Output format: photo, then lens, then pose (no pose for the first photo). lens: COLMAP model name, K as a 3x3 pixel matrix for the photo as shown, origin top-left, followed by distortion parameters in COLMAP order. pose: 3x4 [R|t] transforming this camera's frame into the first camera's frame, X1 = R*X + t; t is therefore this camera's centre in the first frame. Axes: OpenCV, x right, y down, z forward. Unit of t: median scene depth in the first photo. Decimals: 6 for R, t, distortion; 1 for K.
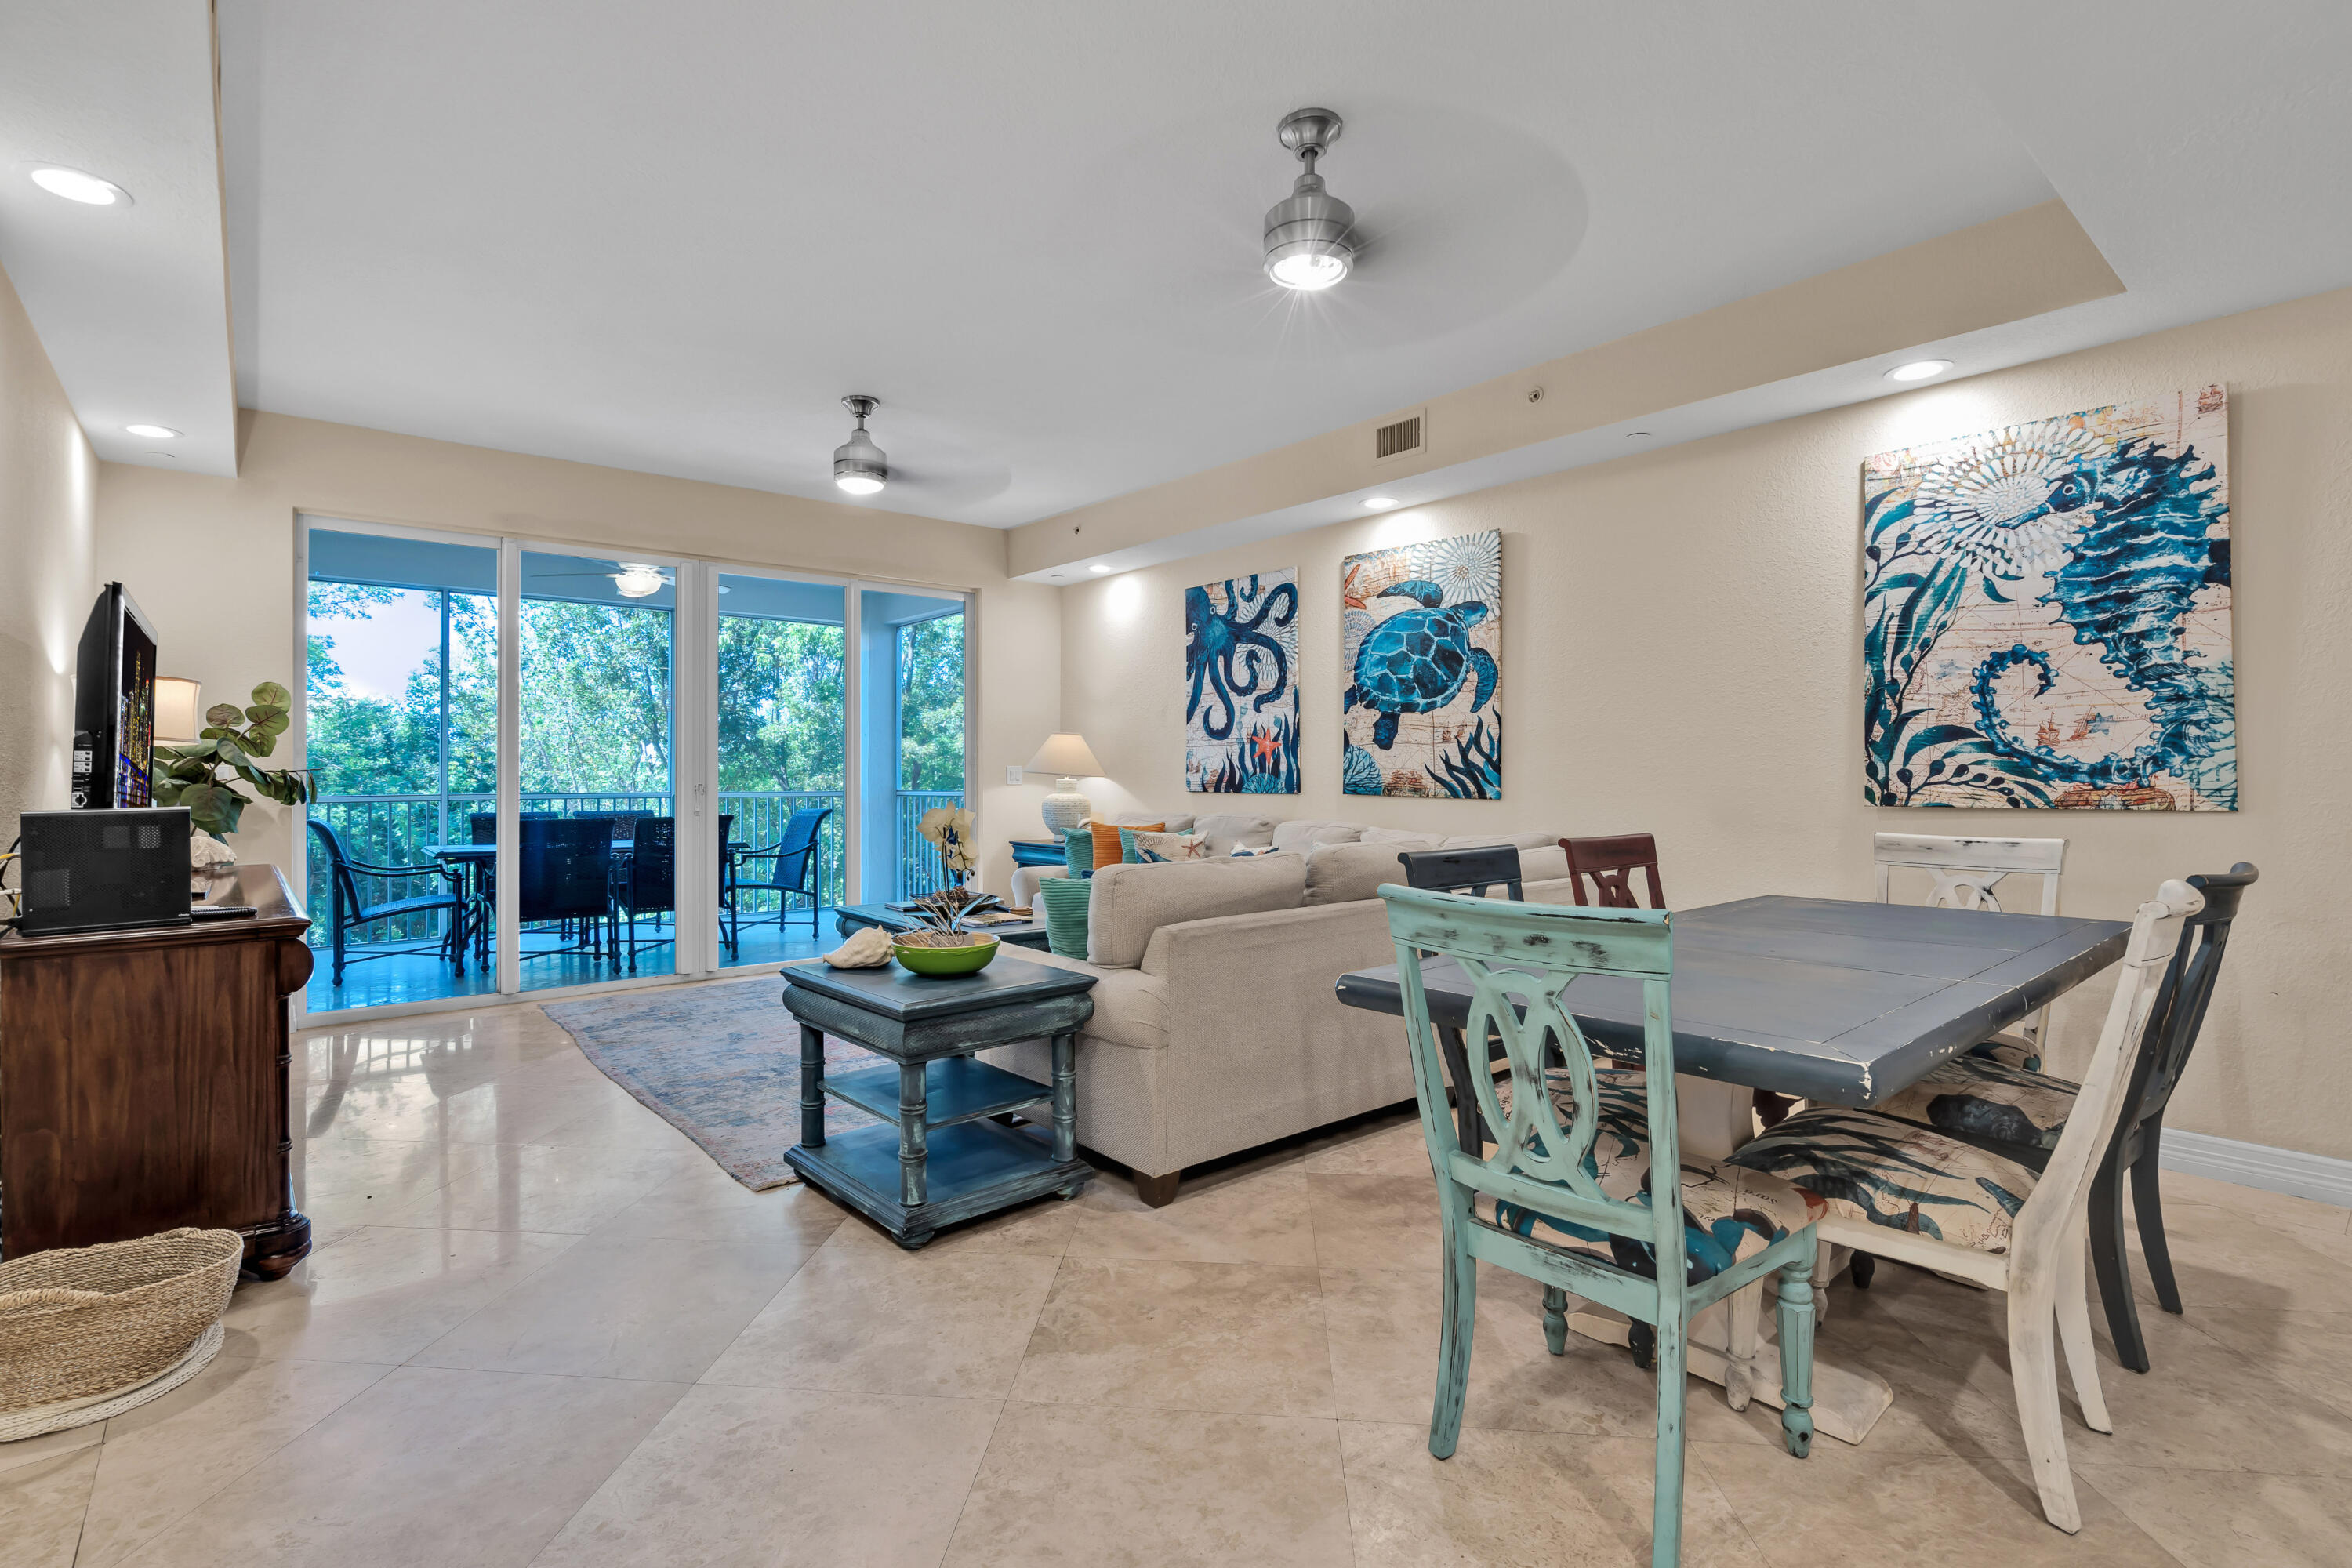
lens RADIAL K [[1079.9, 0, 1145.8], [0, 1079.9, 752.5], [0, 0, 1]] dist [-0.000297, 0.000588]
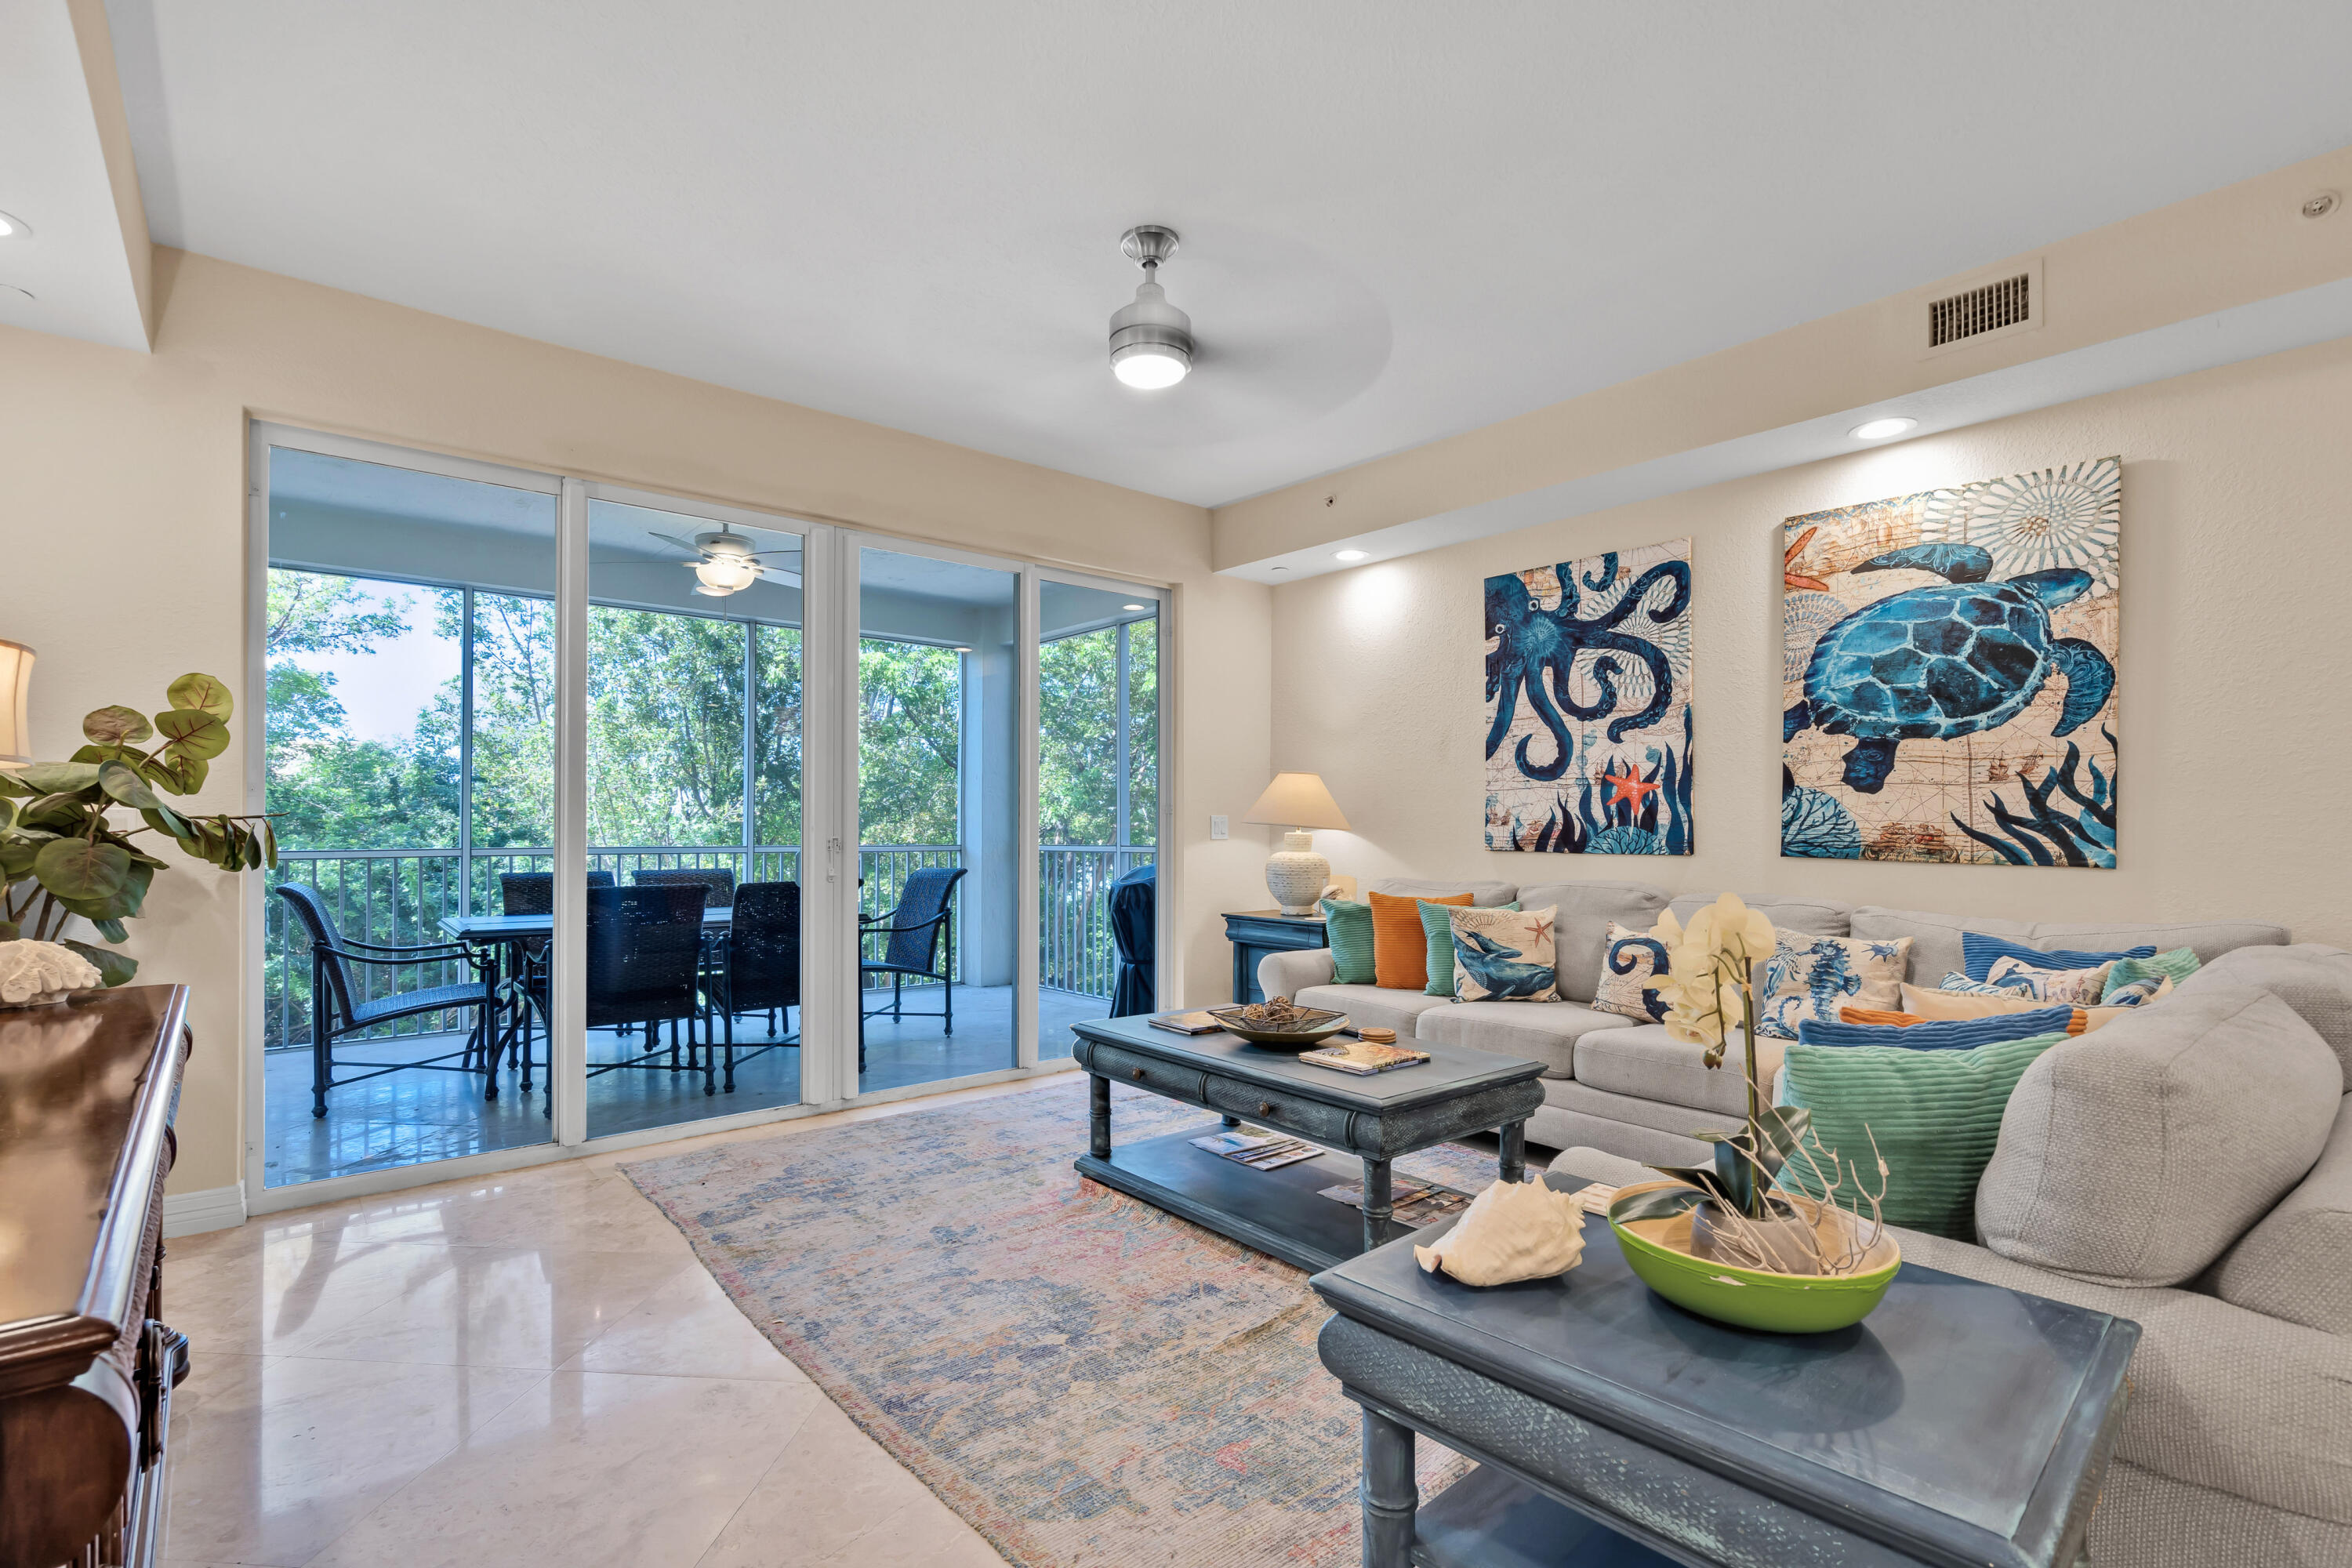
lens RADIAL K [[1079.9, 0, 1187.9], [0, 1079.9, 806.8], [0, 0, 1]] dist [-0.000297, 0.000588]
pose [[0.999745, 0.004448, 0.022123, -0.216811], [-0.004509, 0.999986, 0.002699, 0.005902], [-0.022110, -0.002799, 0.999752, 0.310065]]
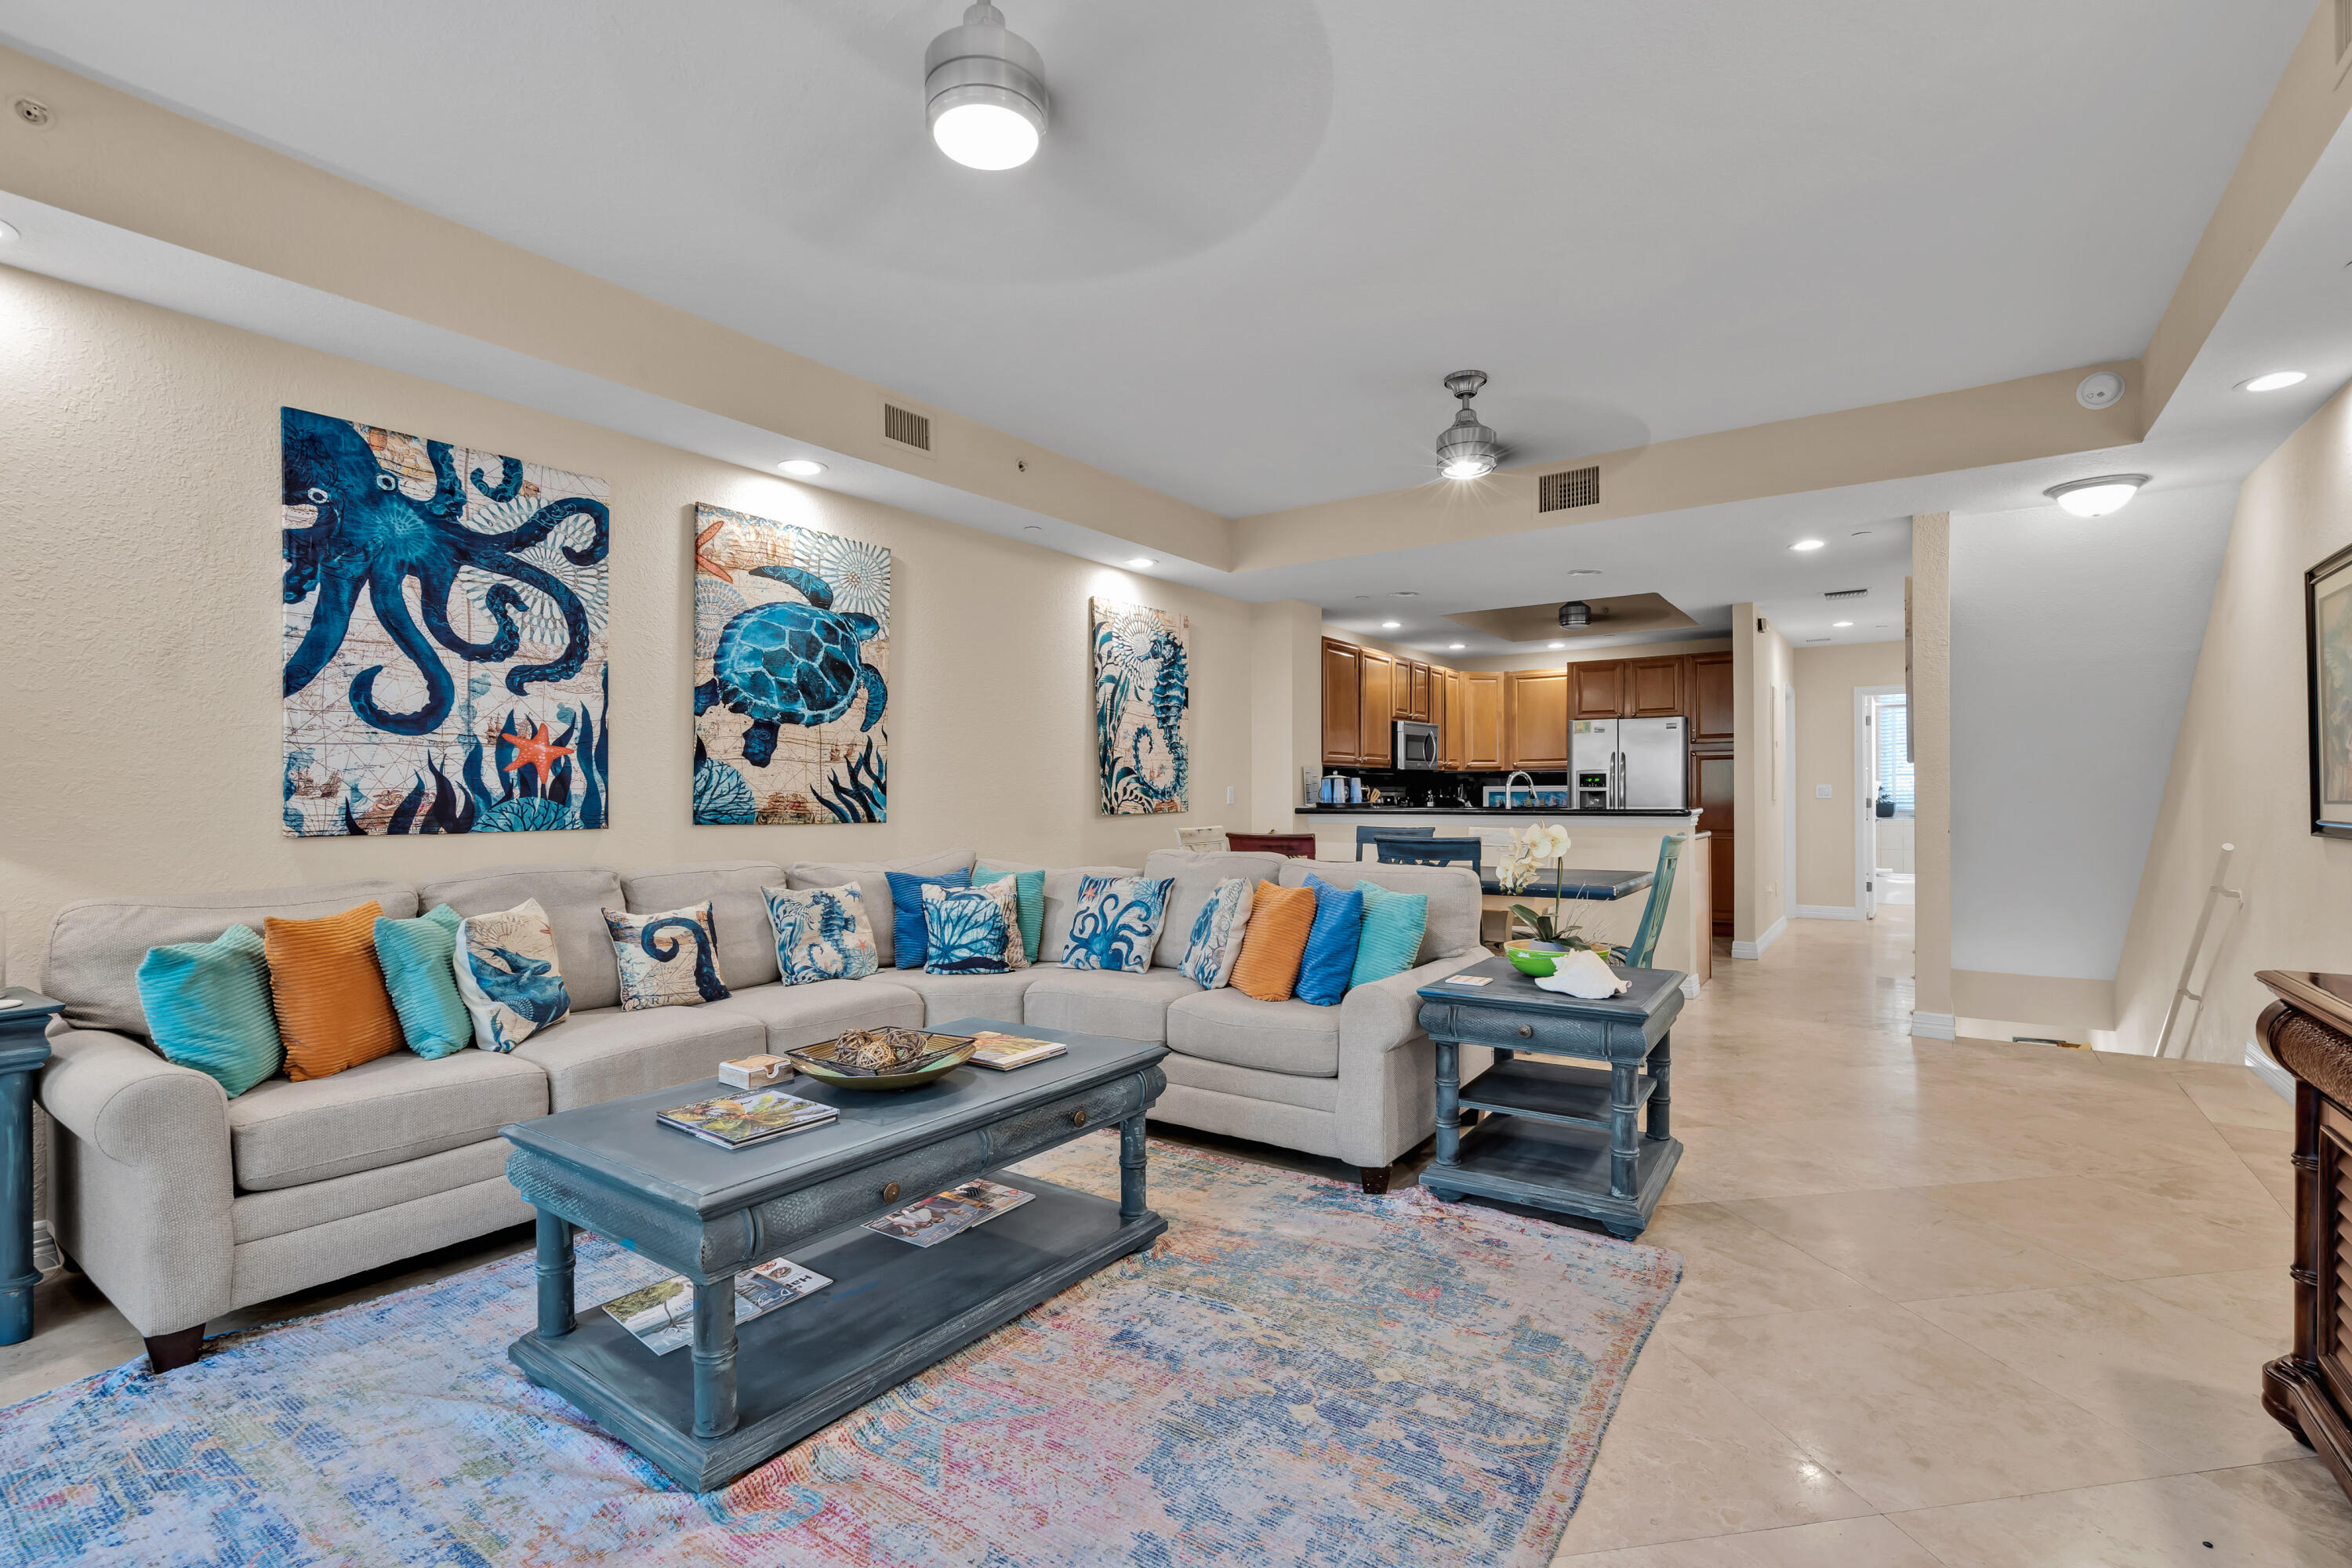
lens RADIAL K [[1079.9, 0, 1100.5], [0, 1079.9, 820.3], [0, 0, 1]] dist [-0.000297, 0.000588]
pose [[-0.232967, -0.029071, 0.972050, -0.597493], [-0.019973, 0.999485, 0.025105, 0.011433], [-0.972279, -0.013566, -0.233428, 0.902935]]
